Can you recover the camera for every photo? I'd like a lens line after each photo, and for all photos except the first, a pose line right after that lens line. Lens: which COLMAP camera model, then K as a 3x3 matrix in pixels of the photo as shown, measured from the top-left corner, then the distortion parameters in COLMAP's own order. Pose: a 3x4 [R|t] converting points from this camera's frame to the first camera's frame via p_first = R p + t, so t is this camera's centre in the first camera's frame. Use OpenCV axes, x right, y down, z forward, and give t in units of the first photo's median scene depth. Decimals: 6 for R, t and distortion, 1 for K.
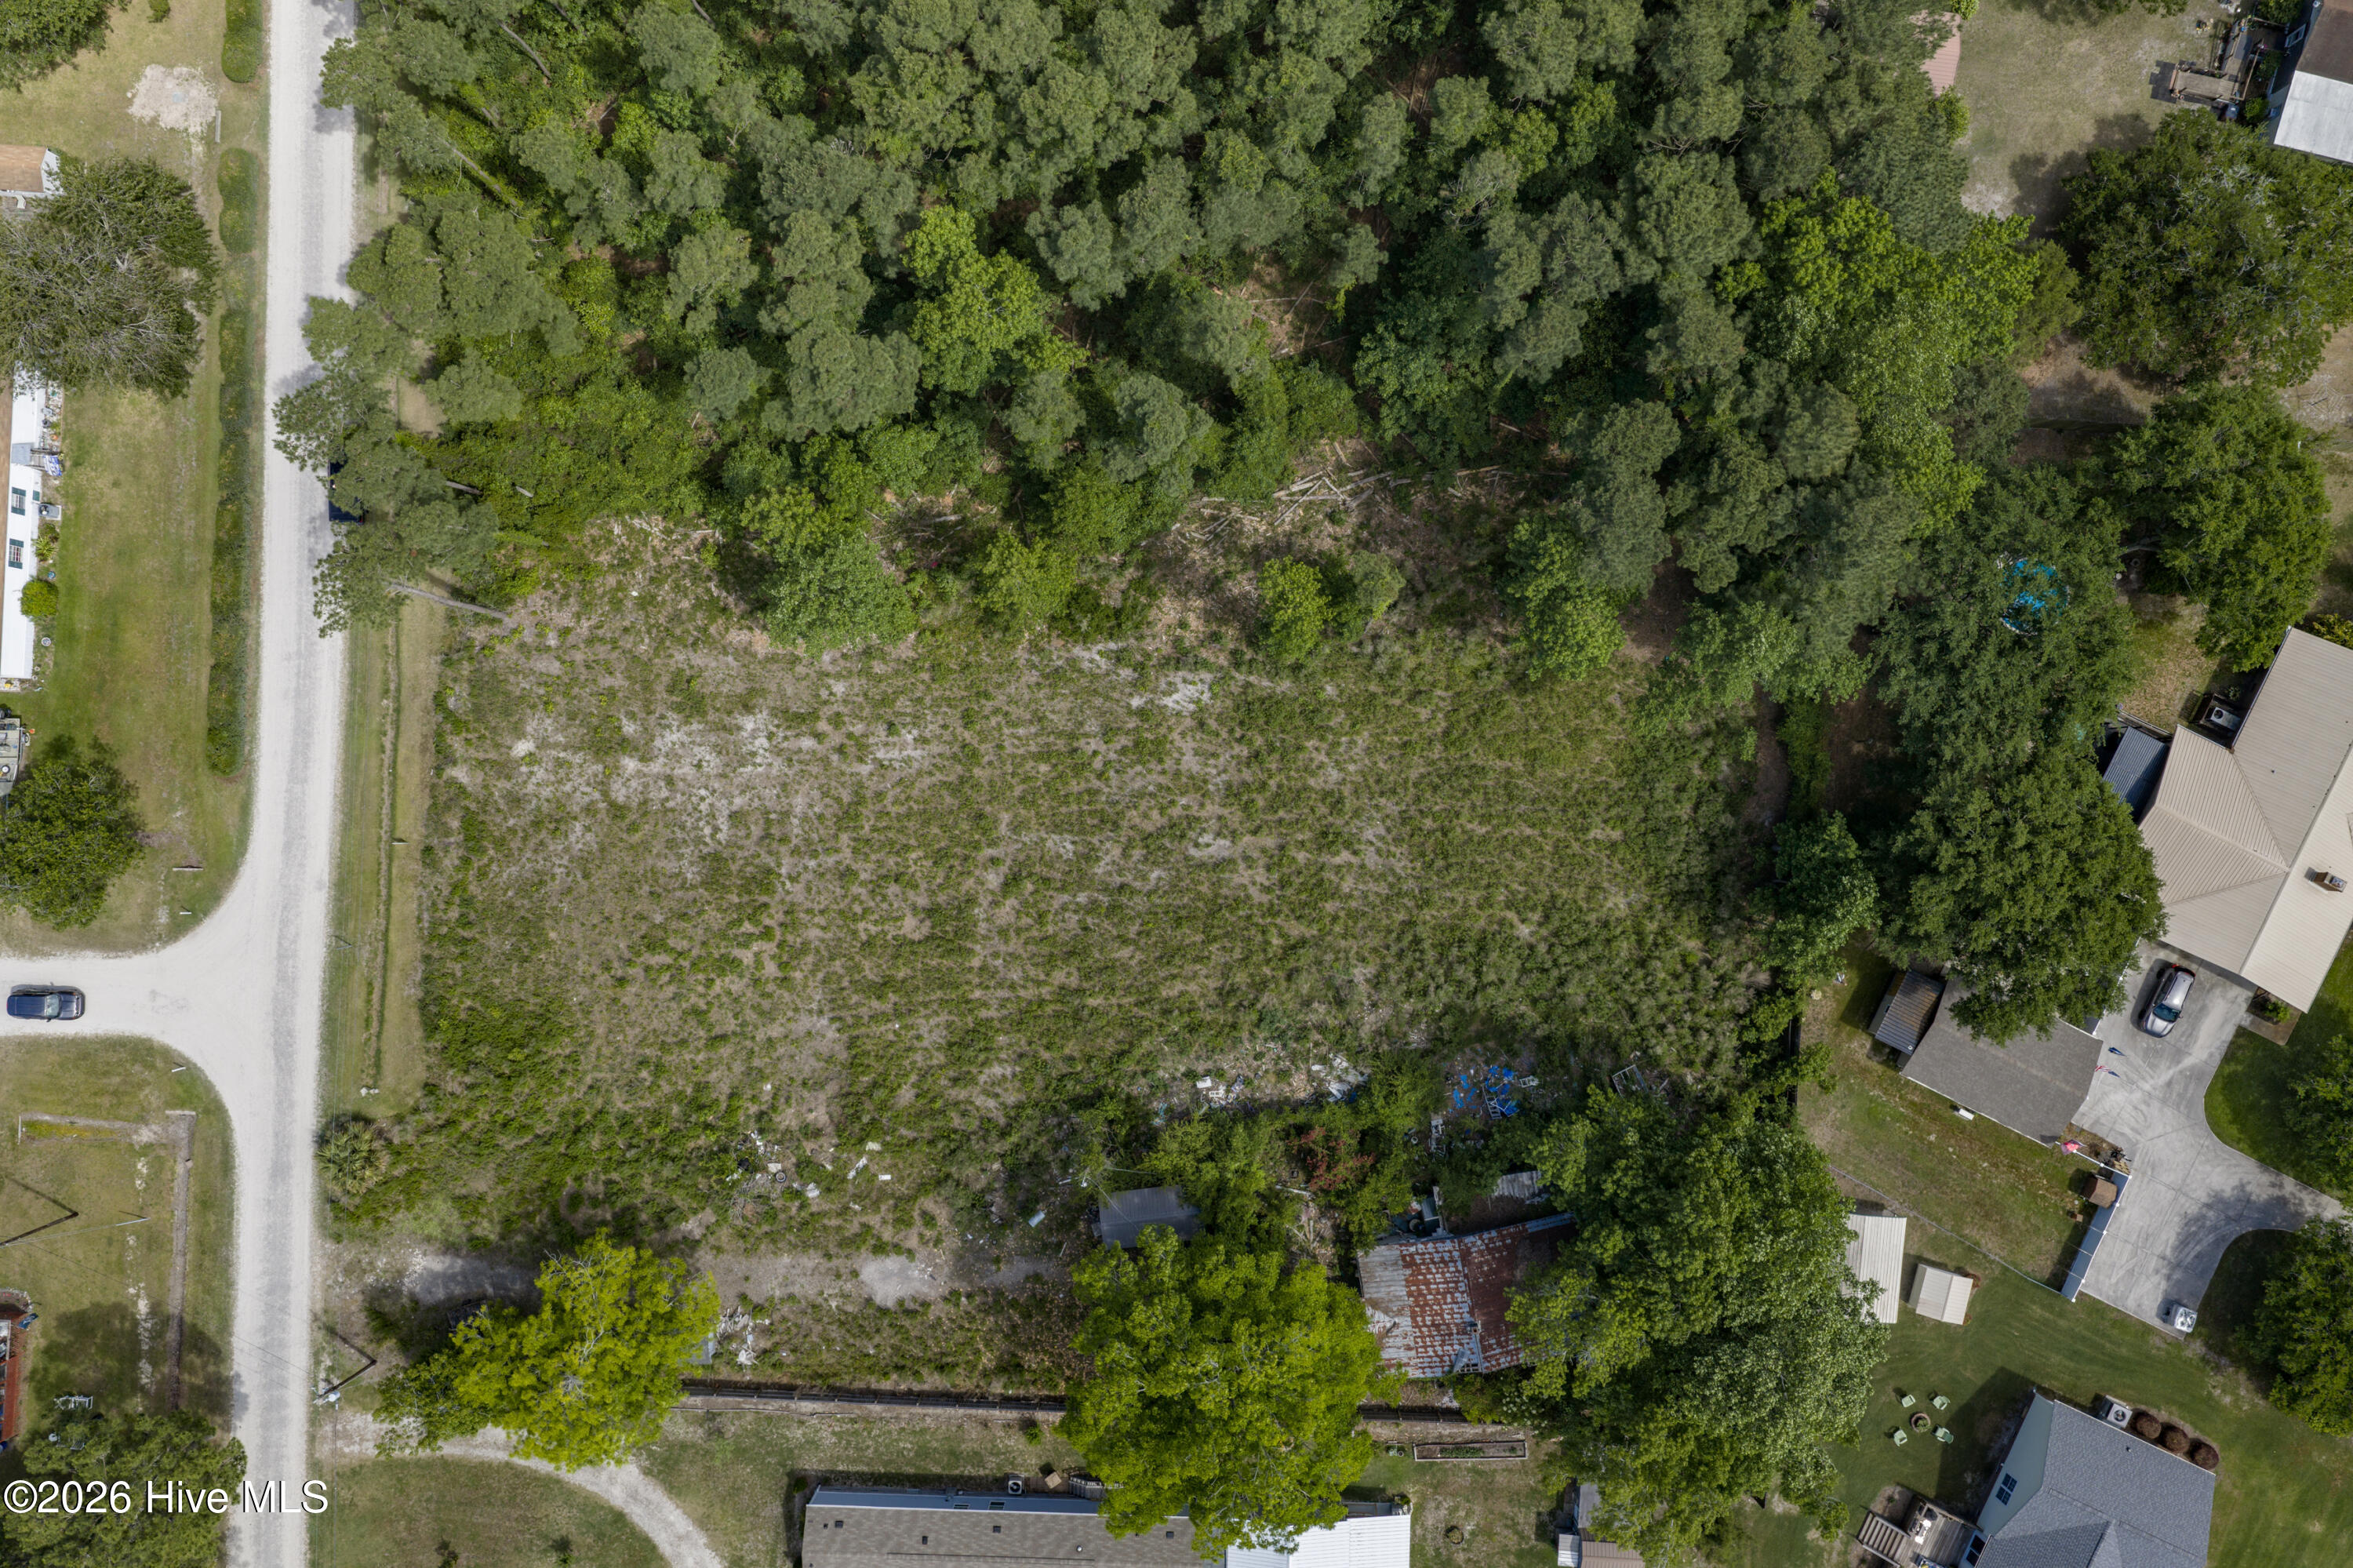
lens RADIAL K [[1936.6, 0, 1186.4], [0, 1936.6, 822.4], [0, 0, 1]] dist [0.013769, -0.032404]
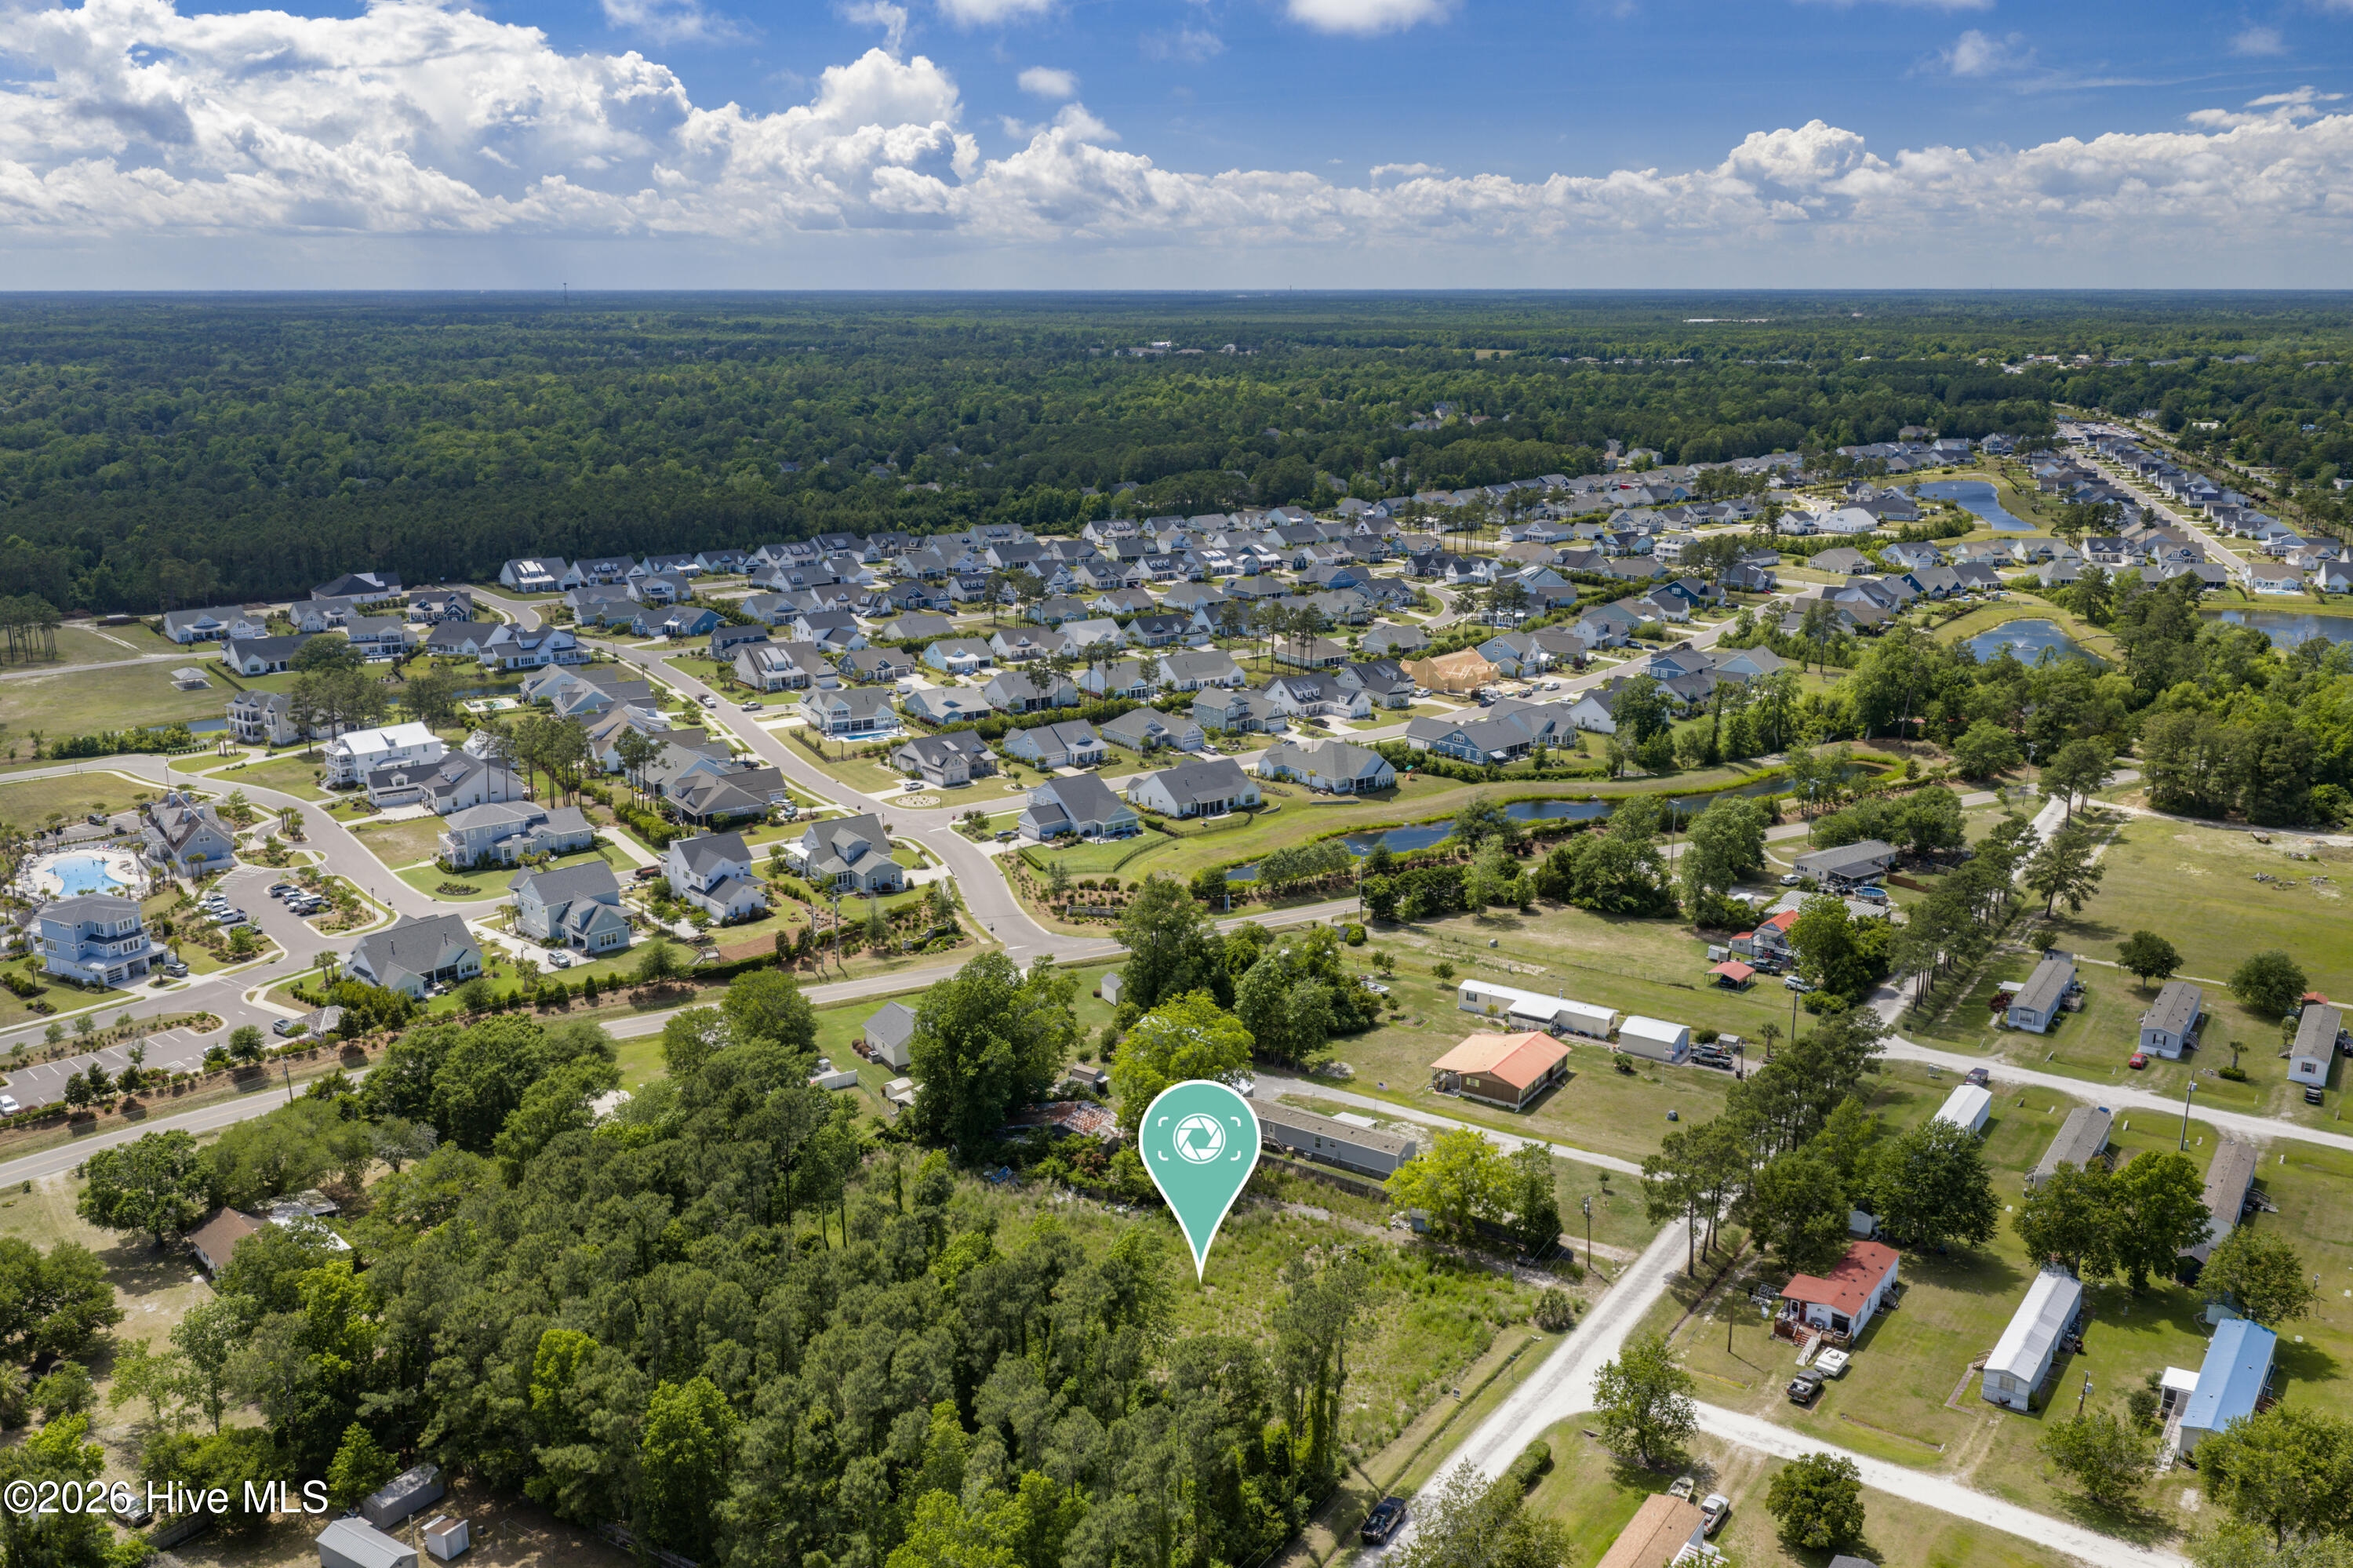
lens RADIAL K [[1936.6, 0, 1186.4], [0, 1936.6, 822.4], [0, 0, 1]] dist [0.013769, -0.032404]
pose [[-0.851402, -0.139287, 0.505681, -0.964246], [0.524463, -0.212701, 0.824437, -1.323444], [-0.007275, 0.967139, 0.254145, 0.136813]]
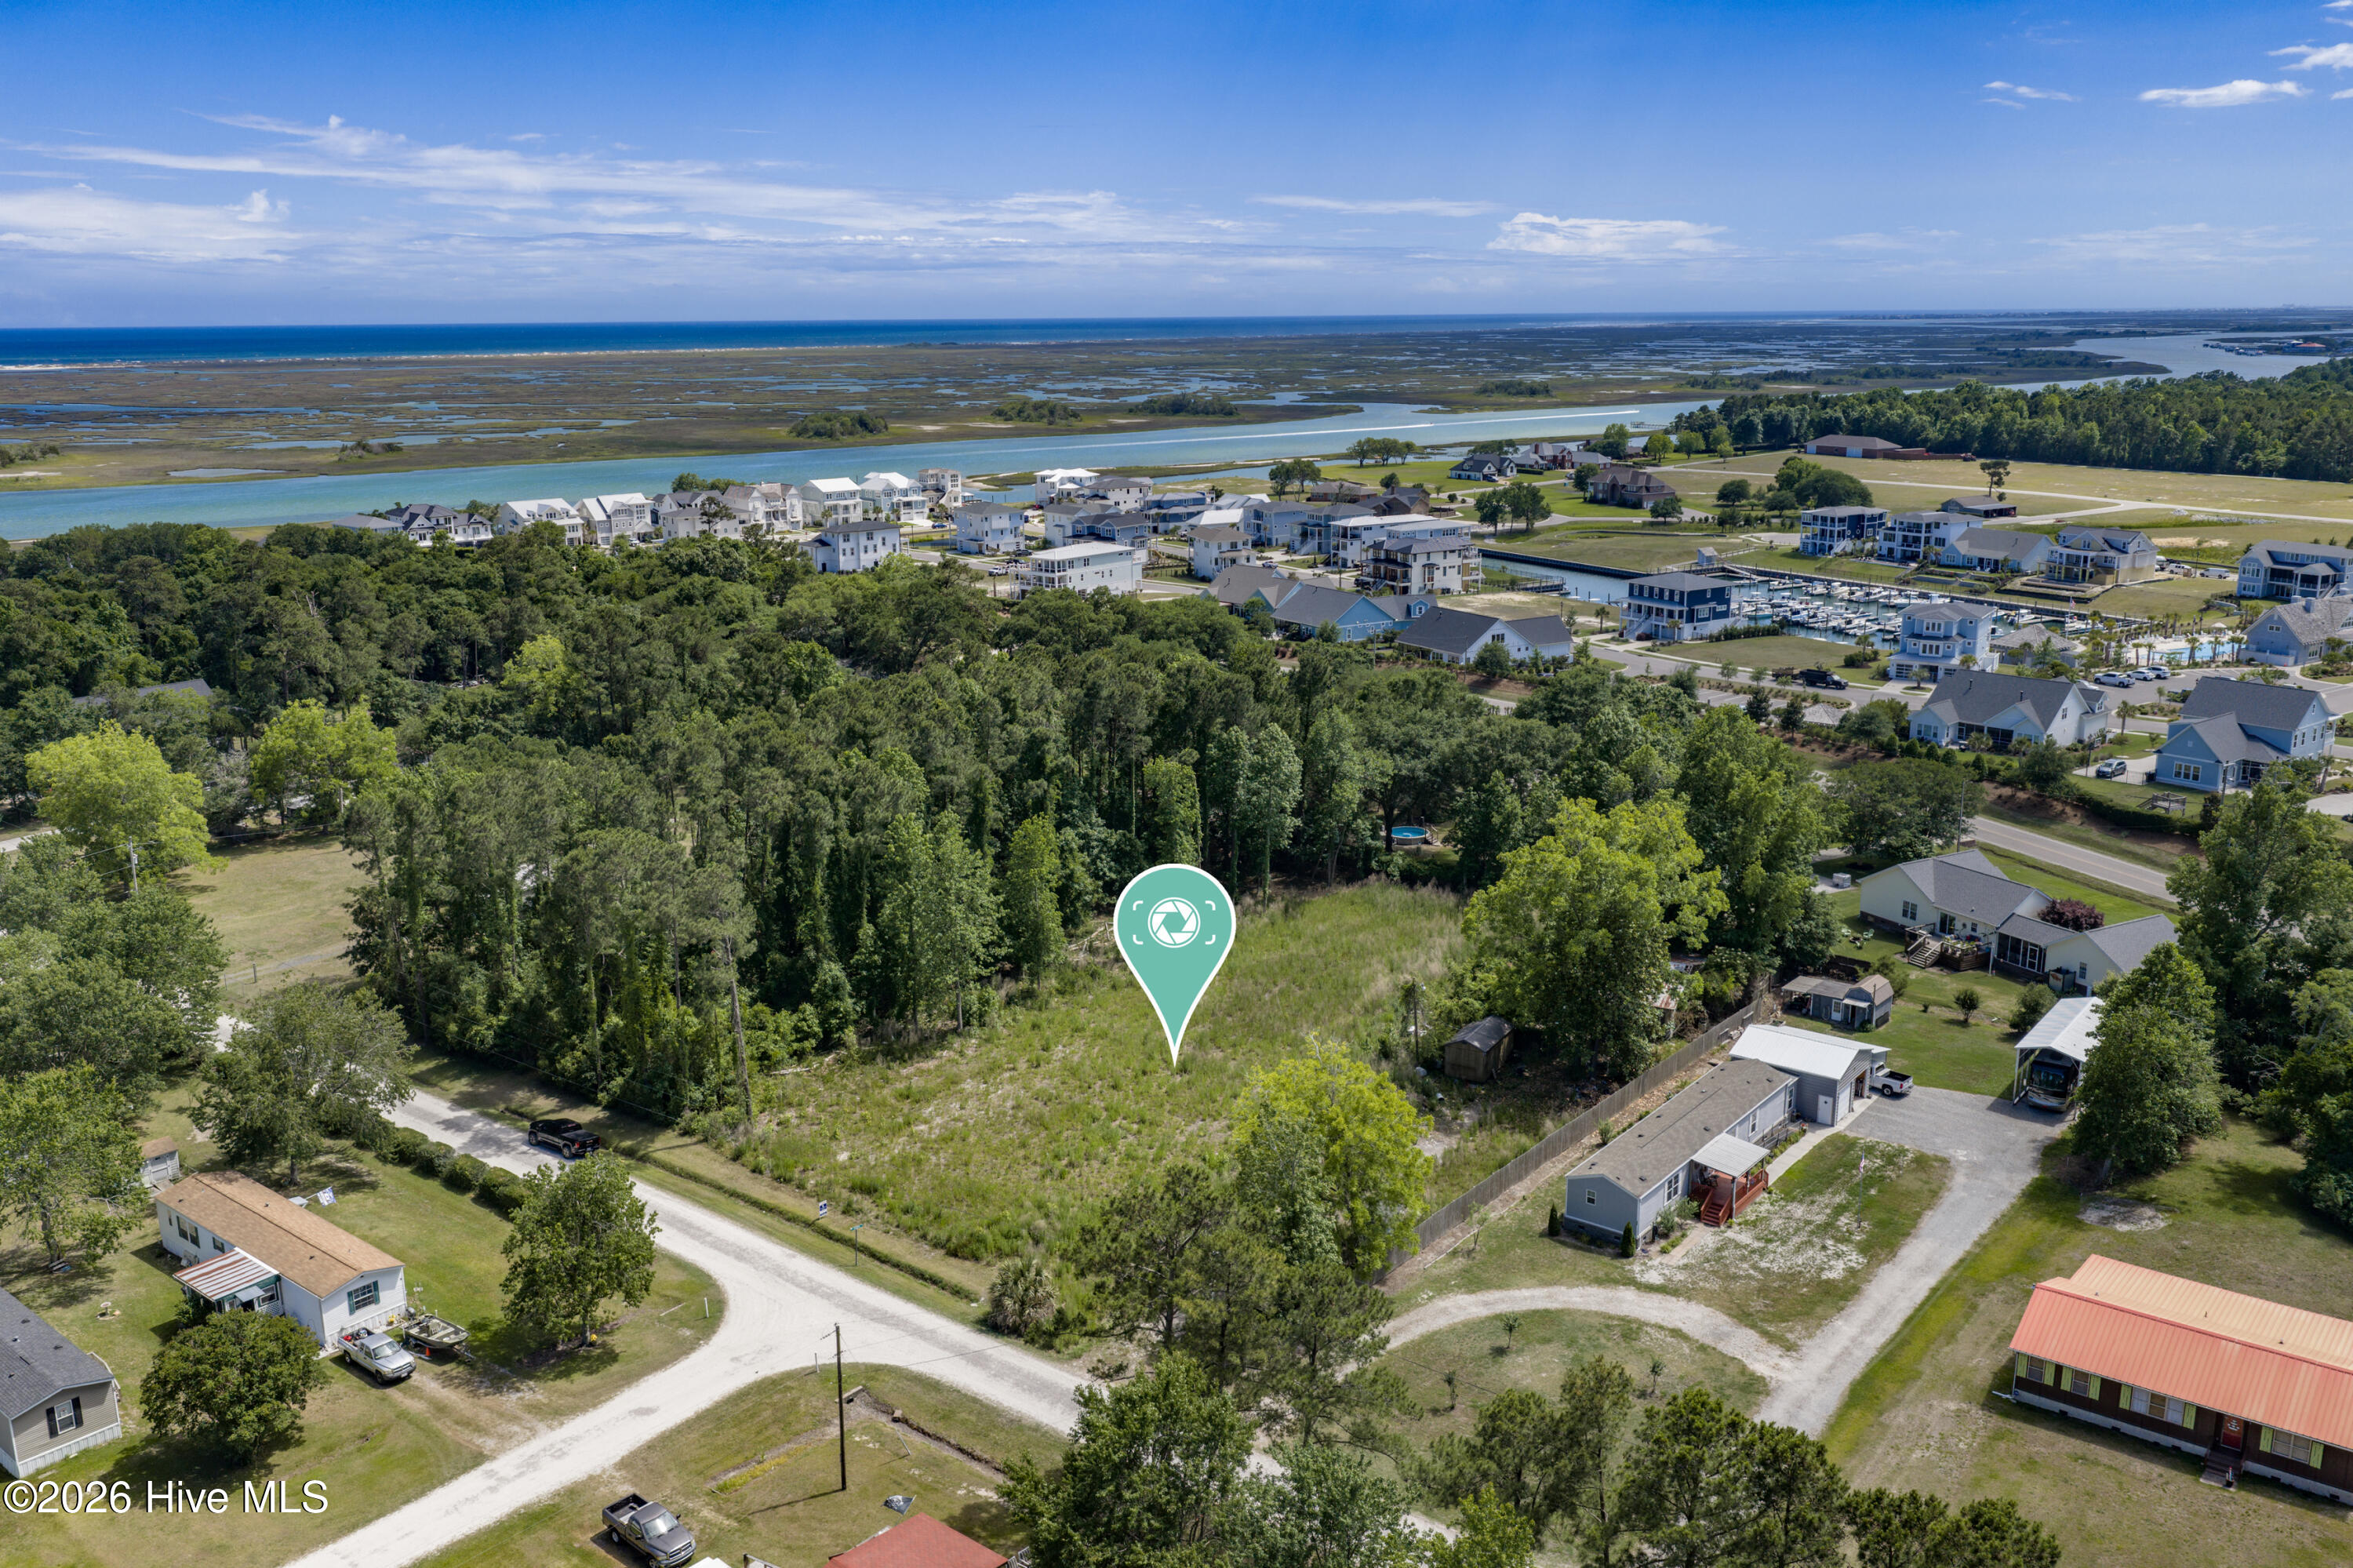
lens RADIAL K [[1936.6, 0, 1186.4], [0, 1936.6, 822.4], [0, 0, 1]] dist [0.013769, -0.032404]
pose [[0.596536, -0.209522, 0.774755, -1.059490], [0.802586, 0.156396, -0.575670, 0.738391], [-0.000553, 0.965215, 0.261455, 0.523360]]
